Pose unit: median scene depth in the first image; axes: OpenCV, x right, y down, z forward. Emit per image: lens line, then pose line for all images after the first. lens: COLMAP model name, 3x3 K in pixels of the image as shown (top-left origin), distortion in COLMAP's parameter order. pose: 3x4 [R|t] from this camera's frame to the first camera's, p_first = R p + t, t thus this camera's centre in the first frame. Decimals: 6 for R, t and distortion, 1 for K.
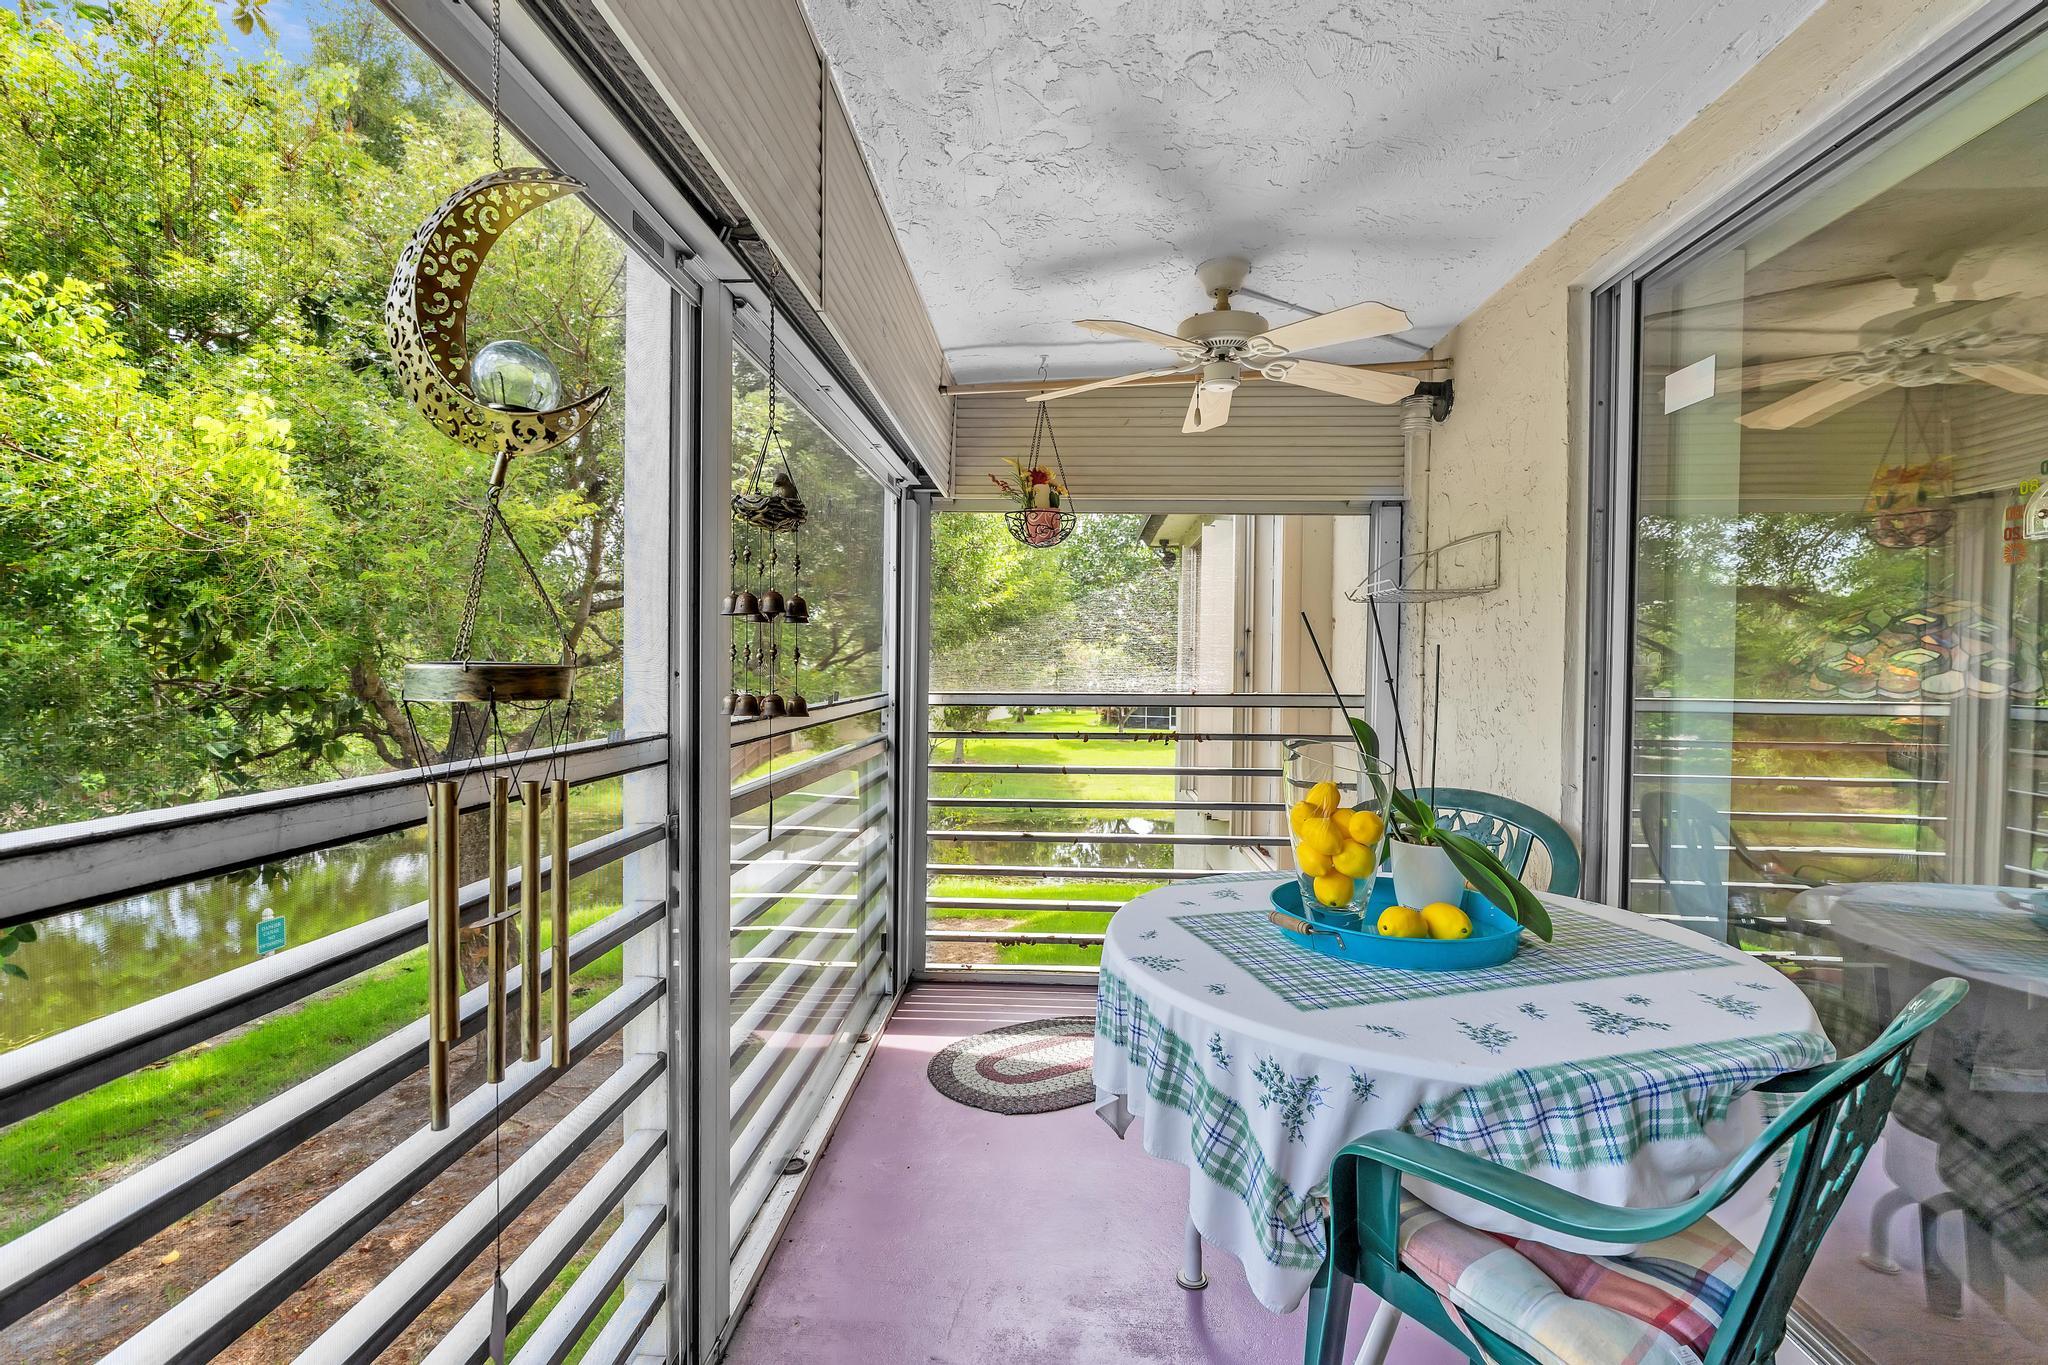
lens RADIAL K [[915.6, 0, 1024.0], [0, 915.6, 682.5], [0, 0, 1]] dist [-0.002160, 0.000531]
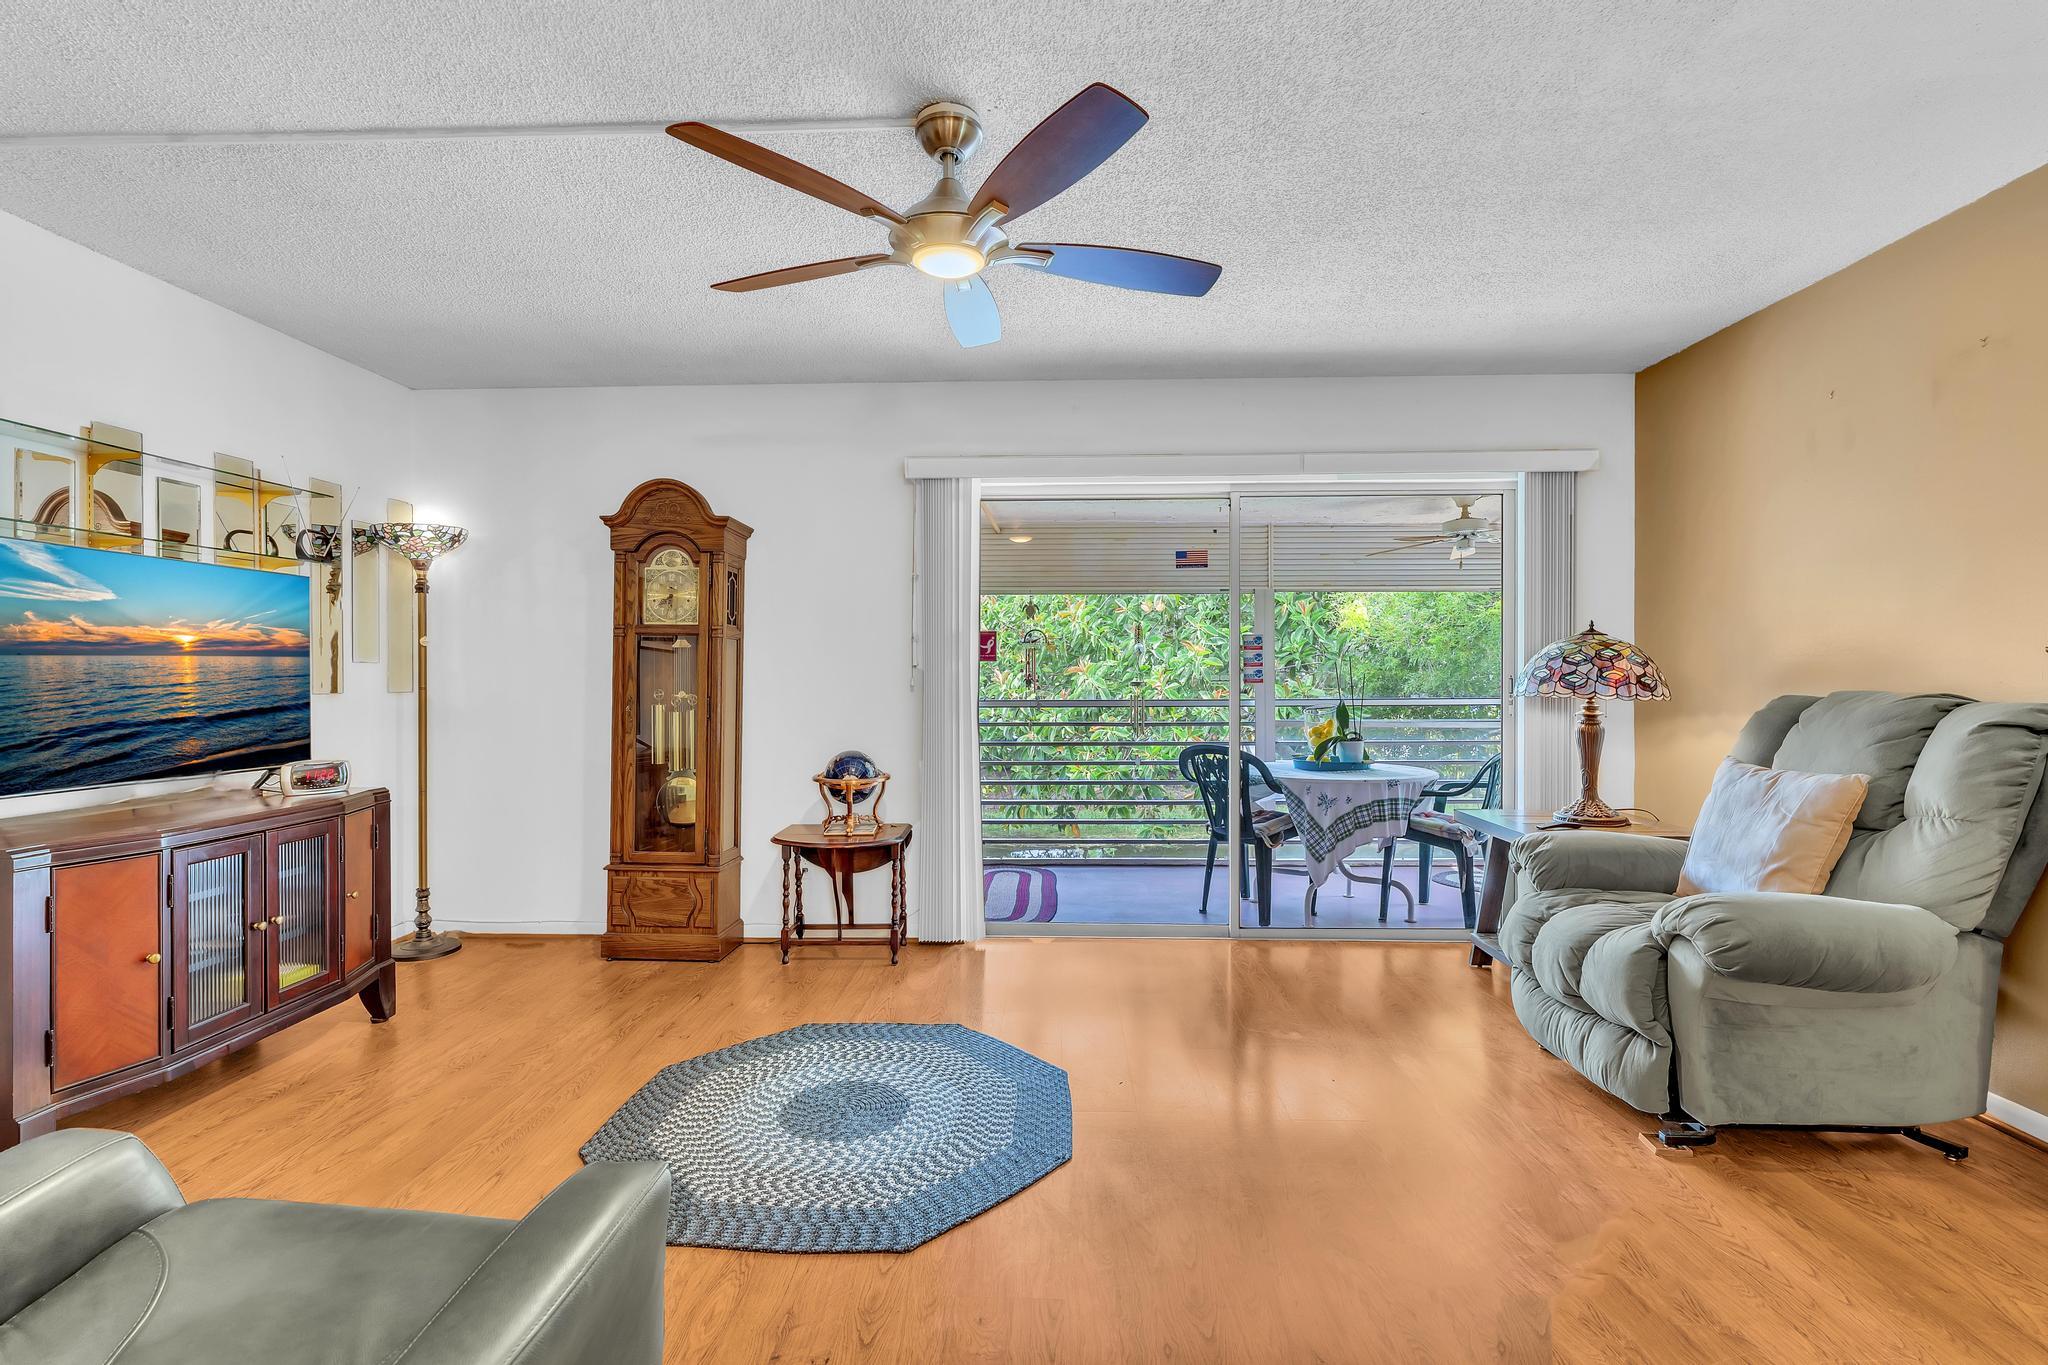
lens RADIAL K [[922.9, 0, 1021.6], [0, 922.9, 684.1], [0, 0, 1]] dist [-0.001669, 0.001430]
pose [[0.020900, -0.003536, -0.999775, 2.871710], [-0.017436, 0.999840, -0.003900, 0.017426], [0.999630, 0.017514, 0.020835, -0.092197]]
